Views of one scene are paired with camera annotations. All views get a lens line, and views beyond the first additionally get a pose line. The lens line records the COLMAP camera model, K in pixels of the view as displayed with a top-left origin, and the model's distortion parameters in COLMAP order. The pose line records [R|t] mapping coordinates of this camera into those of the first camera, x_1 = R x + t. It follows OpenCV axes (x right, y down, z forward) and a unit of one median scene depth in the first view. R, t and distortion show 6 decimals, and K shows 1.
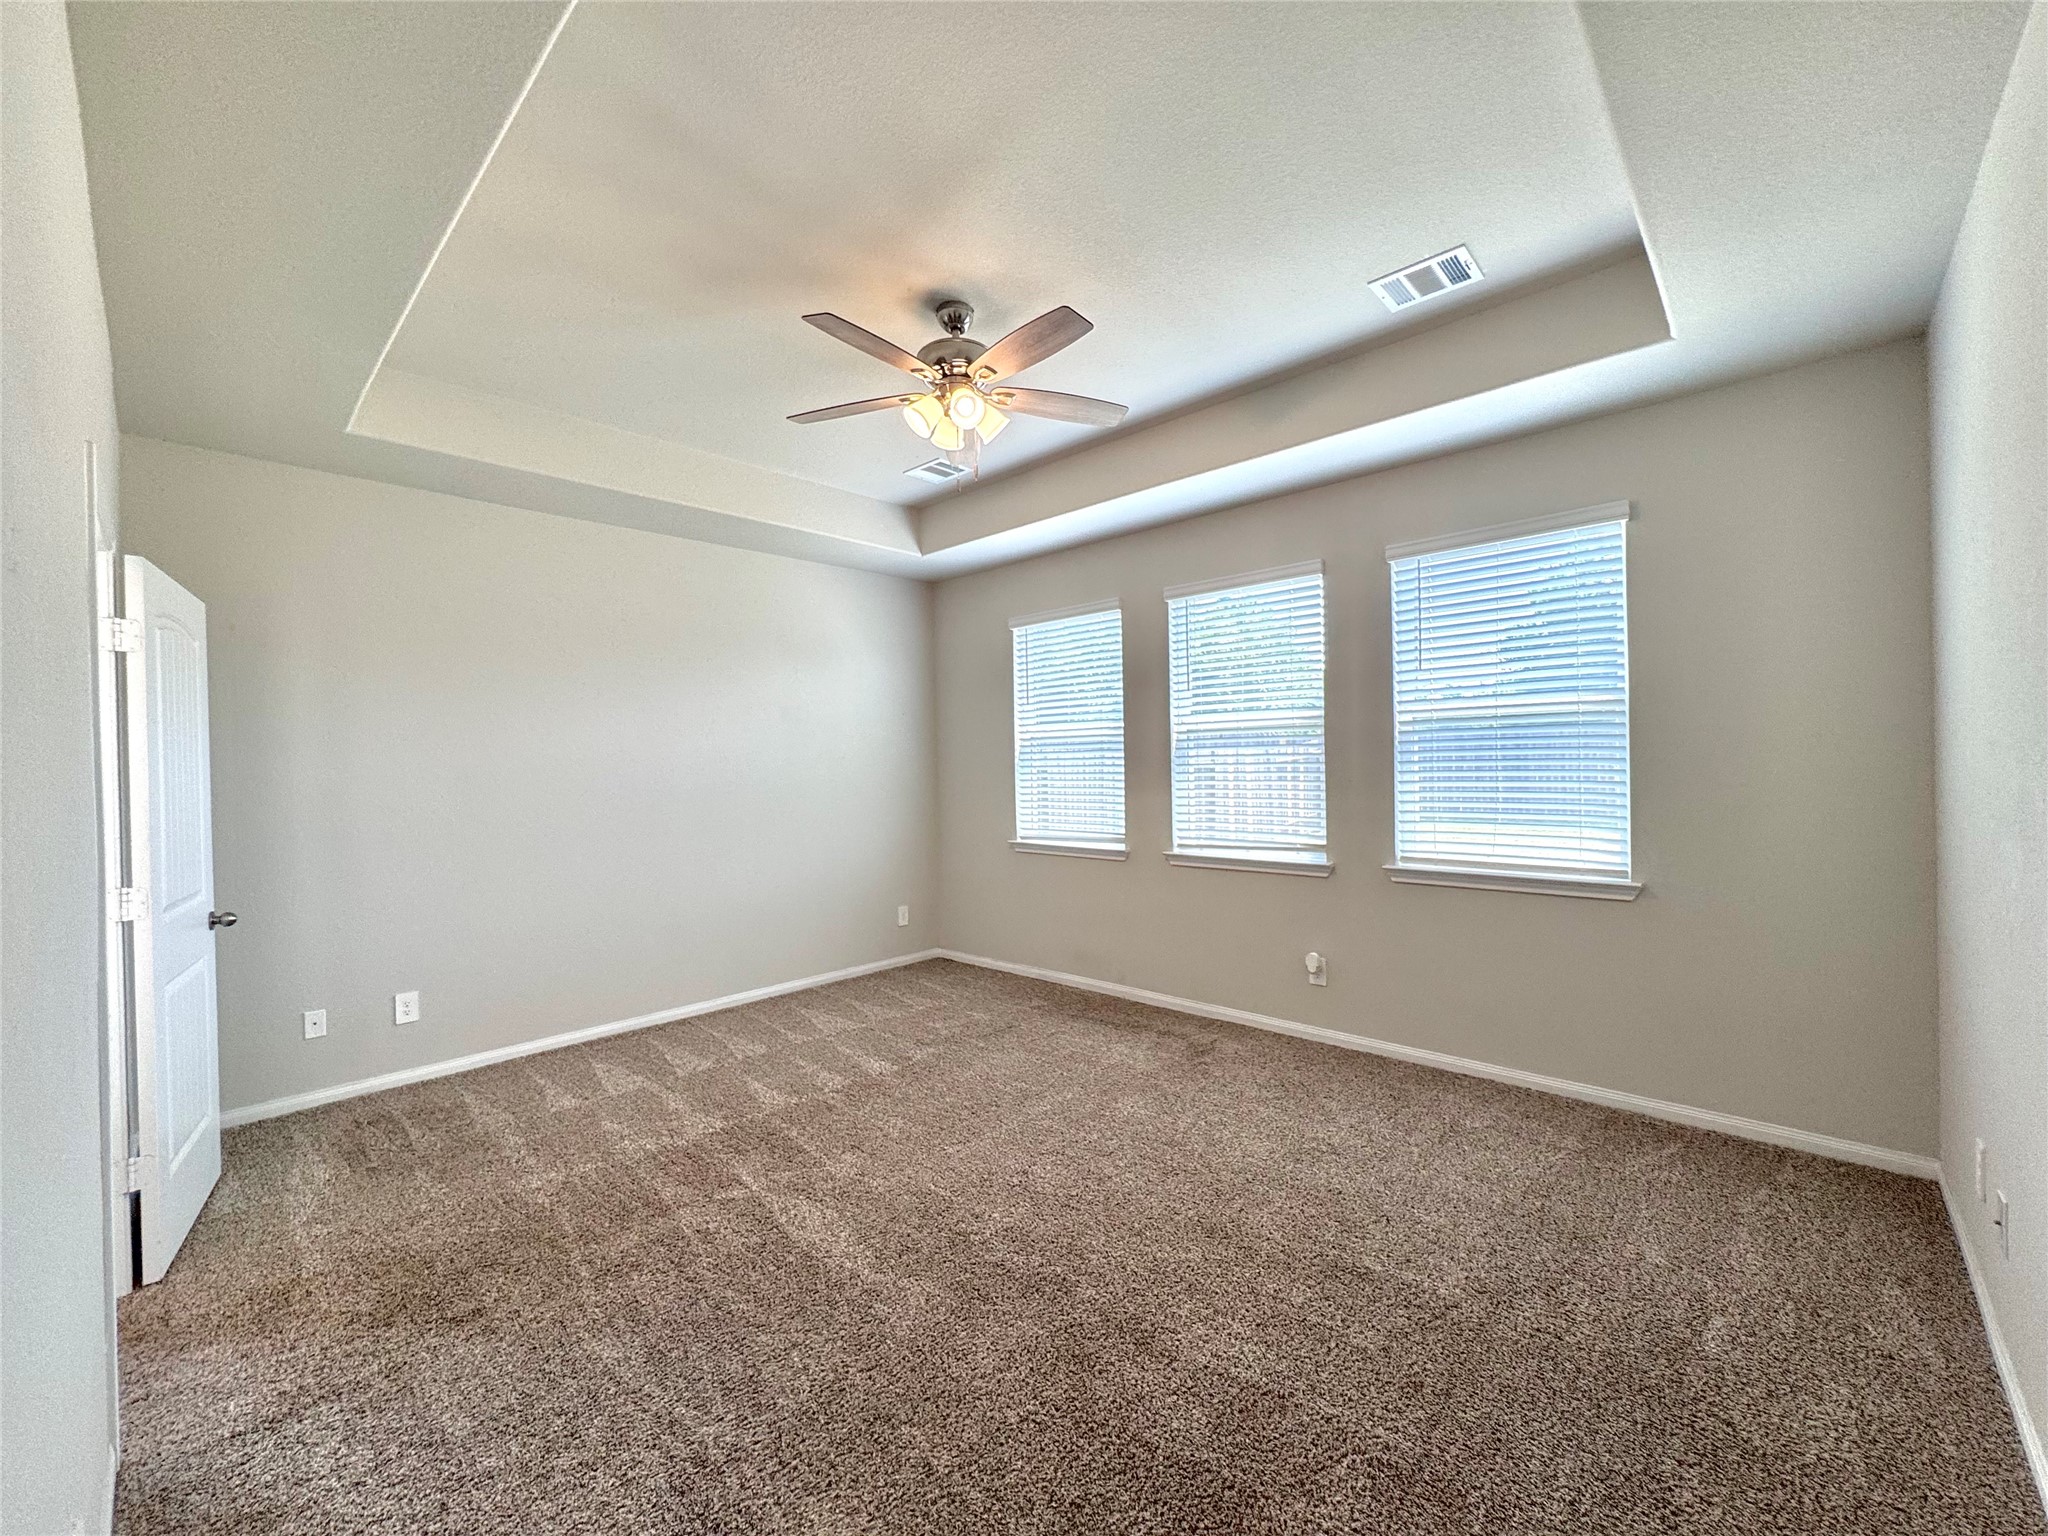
lens RADIAL K [[817.8, 0, 1031.2], [0, 817.8, 771.9], [0, 0, 1]] dist [-0.003800, -0.000299]
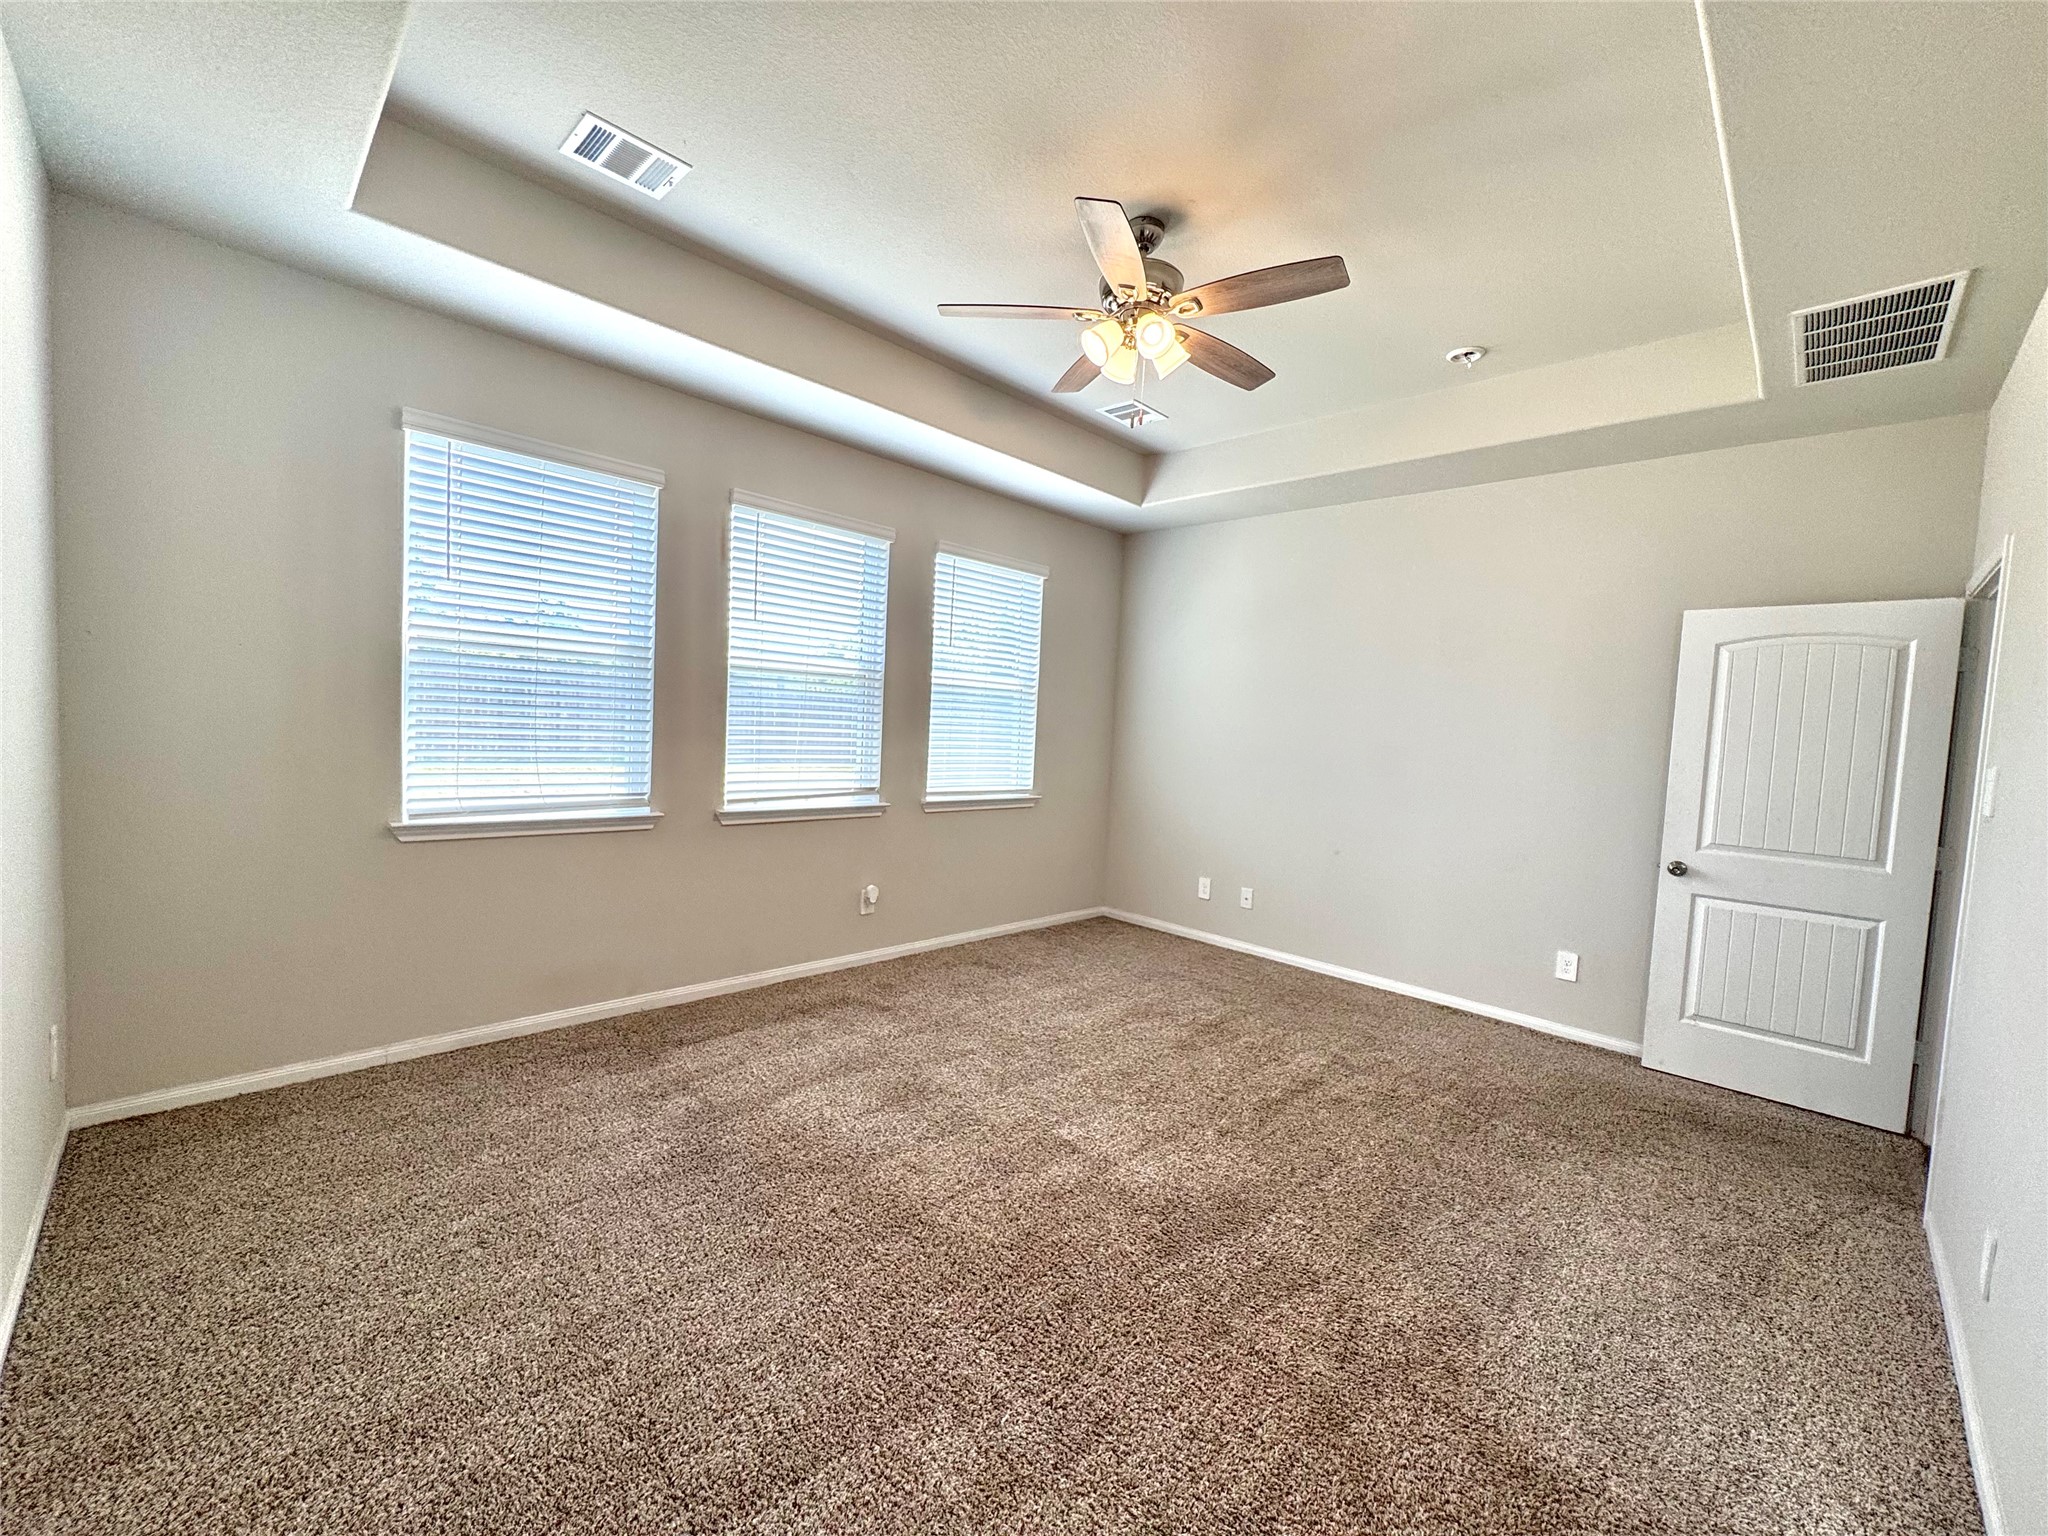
lens RADIAL K [[817.8, 0, 1034.2], [0, 817.8, 769.4], [0, 0, 1]] dist [-0.003800, -0.000299]
pose [[0.023326, -0.039936, 0.998930, -0.770564], [-0.044811, 0.998156, 0.040952, 0.009306], [-0.998723, -0.045718, 0.021494, 0.784040]]
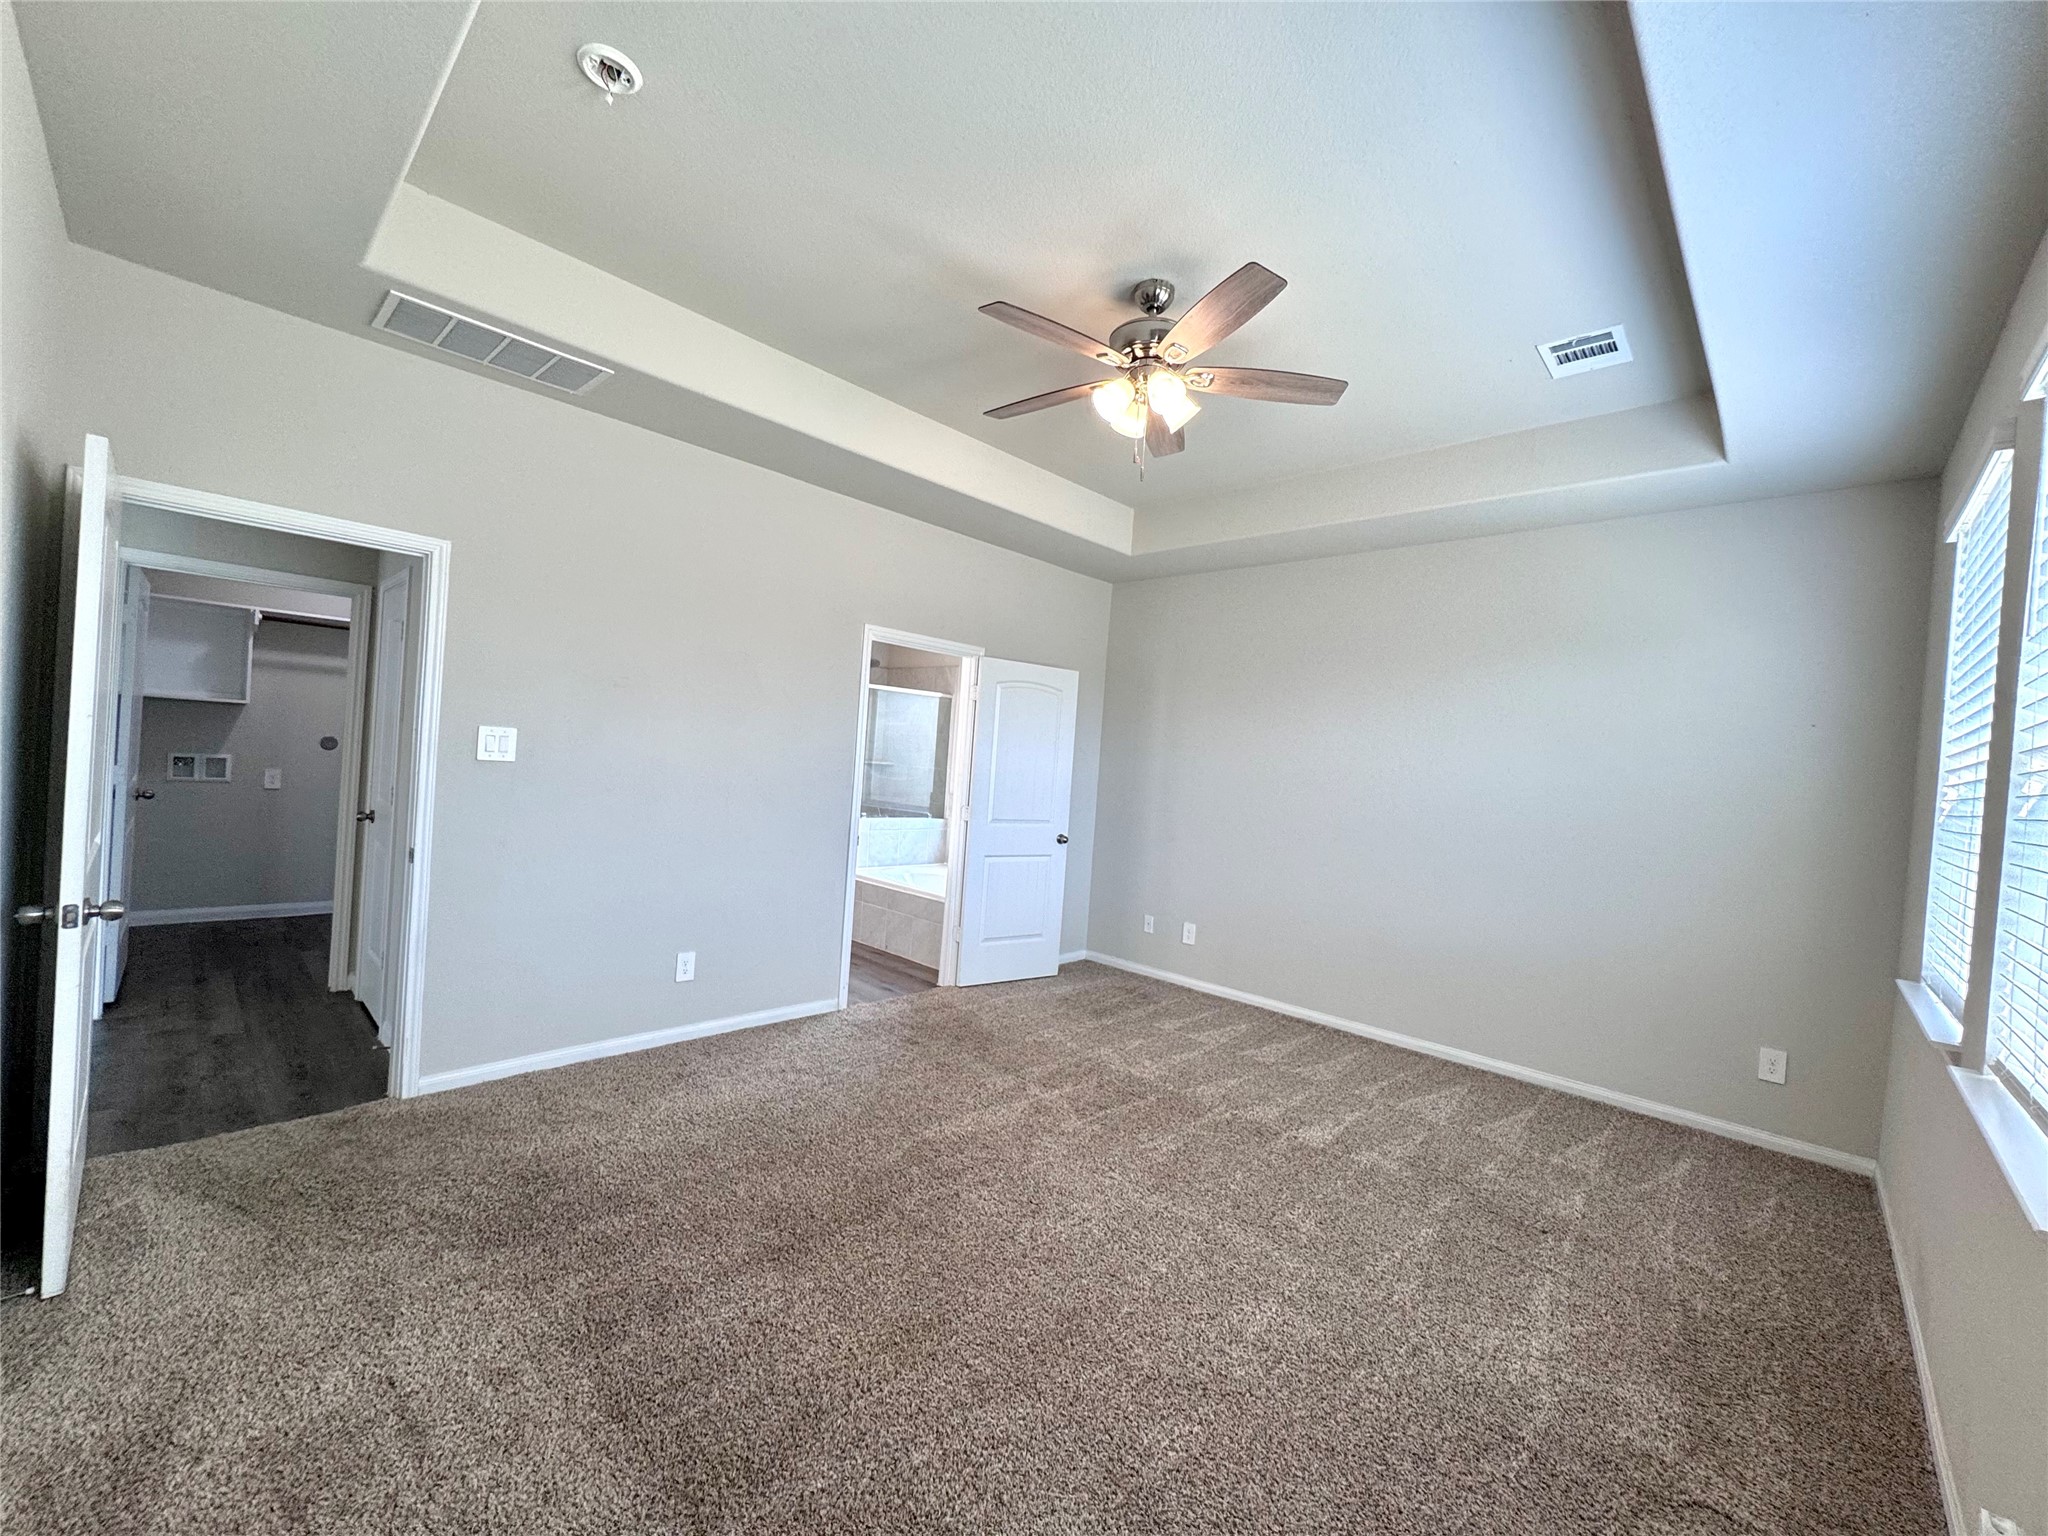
lens RADIAL K [[817.8, 0, 1028.0], [0, 817.8, 770.7], [0, 0, 1]] dist [-0.003800, -0.000299]
pose [[-0.007522, 0.029449, -0.999538, 0.627269], [-0.077018, 0.996580, 0.029941, -0.018096], [0.997001, 0.077208, -0.005228, 0.654604]]
